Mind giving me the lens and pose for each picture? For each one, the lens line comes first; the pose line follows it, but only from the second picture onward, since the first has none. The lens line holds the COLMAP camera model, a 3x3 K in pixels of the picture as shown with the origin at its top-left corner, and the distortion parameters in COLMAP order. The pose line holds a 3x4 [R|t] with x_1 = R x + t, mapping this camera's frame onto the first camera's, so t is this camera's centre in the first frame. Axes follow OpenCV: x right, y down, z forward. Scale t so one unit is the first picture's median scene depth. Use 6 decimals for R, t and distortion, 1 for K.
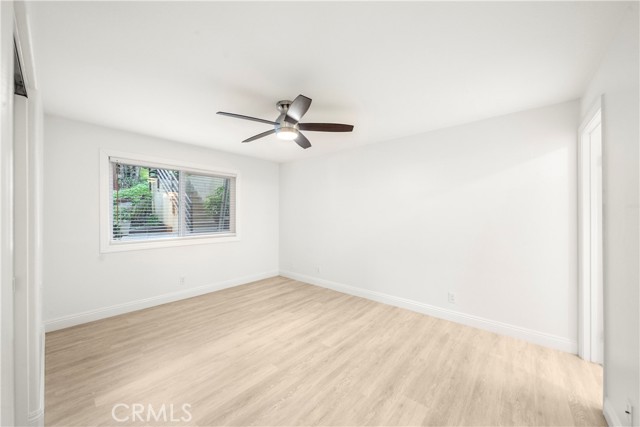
lens RADIAL K [[232.0, 0, 318.9], [0, 232.0, 212.7], [0, 0, 1]] dist [-0.001694, -0.000105]
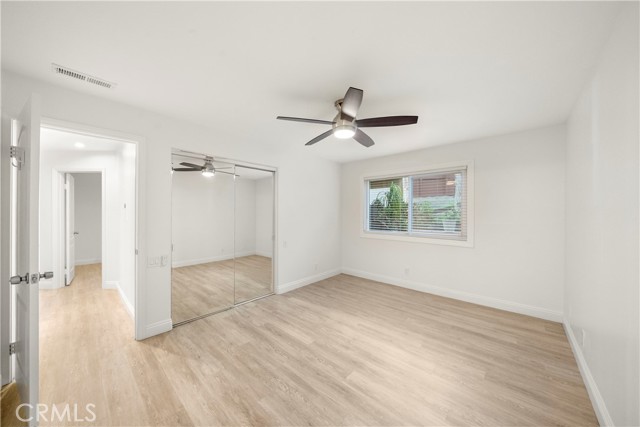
lens RADIAL K [[221.6, 0, 318.5], [0, 221.6, 213.6], [0, 0, 1]] dist [-0.008778, 0.000555]
pose [[-0.018092, -0.000414, -0.999836, 0.670616], [0.000210, 1.000000, -0.000418, 0.005581], [0.999836, -0.000217, -0.018092, 0.756605]]
